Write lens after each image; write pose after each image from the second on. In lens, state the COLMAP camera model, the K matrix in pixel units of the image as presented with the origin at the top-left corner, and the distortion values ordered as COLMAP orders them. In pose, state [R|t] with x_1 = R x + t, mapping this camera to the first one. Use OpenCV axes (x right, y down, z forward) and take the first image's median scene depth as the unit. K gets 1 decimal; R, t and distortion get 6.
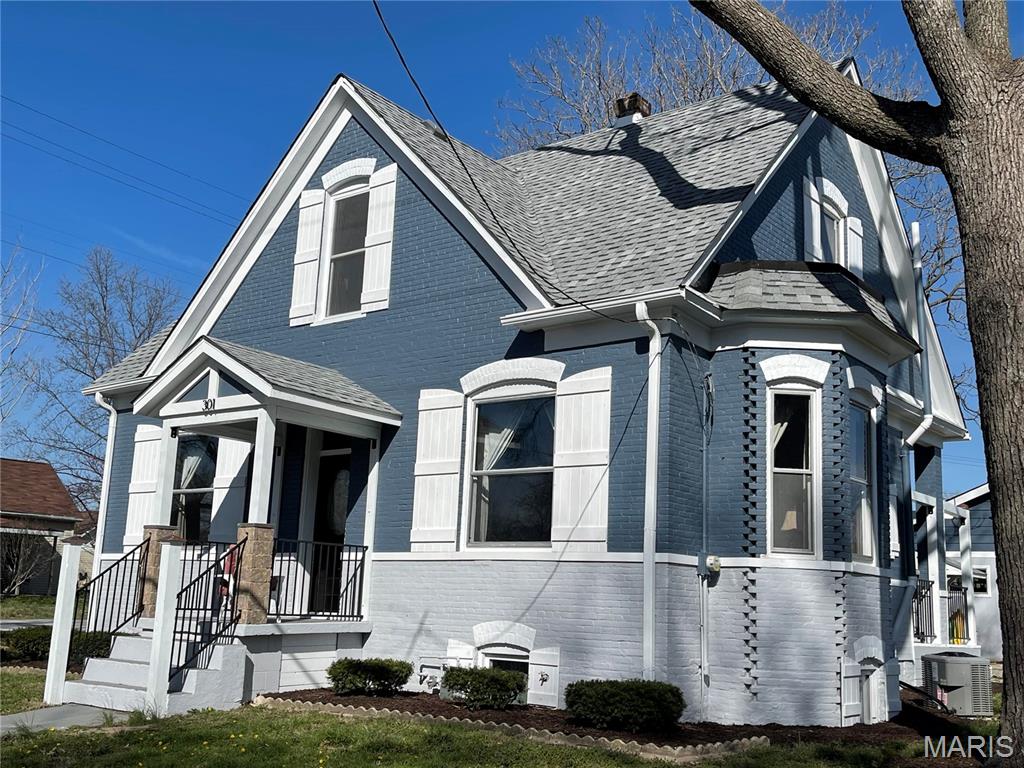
lens RADIAL K [[1104.9, 0, 513.5], [0, 1104.9, 381.9], [0, 0, 1]] dist [0.027440, 0.000000]
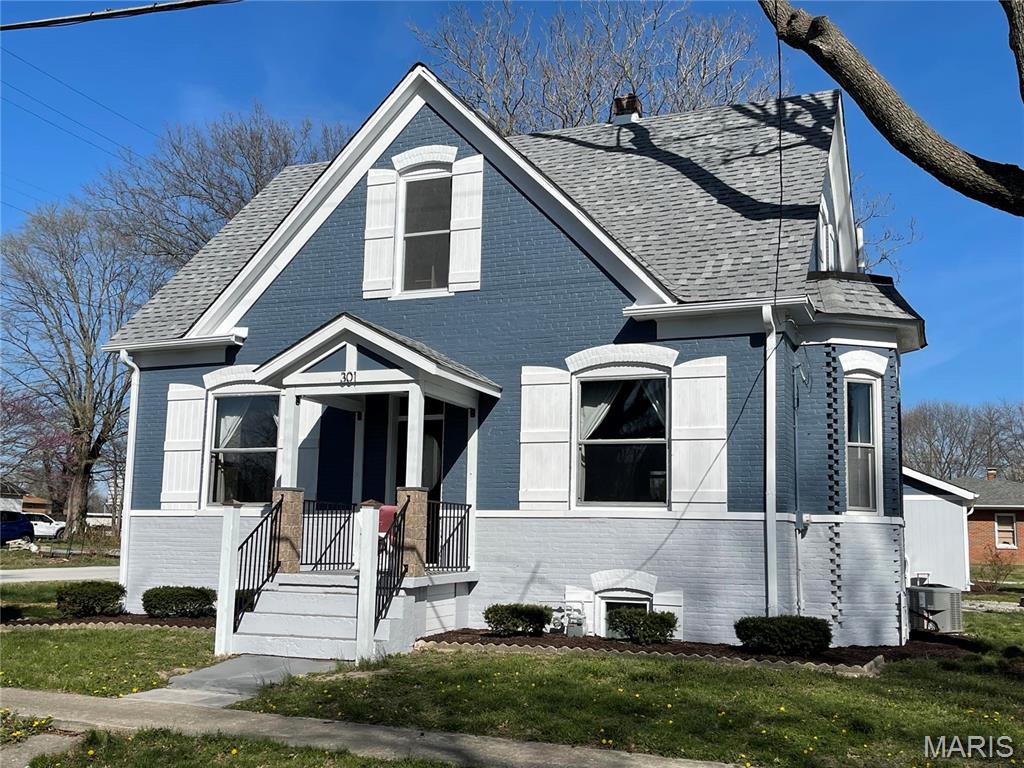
lens RADIAL K [[1104.9, 0, 509.5], [0, 1104.9, 383.4], [0, 0, 1]] dist [0.027440, 0.000000]
pose [[0.963425, 0.020110, 0.267223, -0.419922], [-0.036245, 0.997796, 0.055584, -0.039368], [-0.265516, -0.063237, 0.962030, -0.079561]]
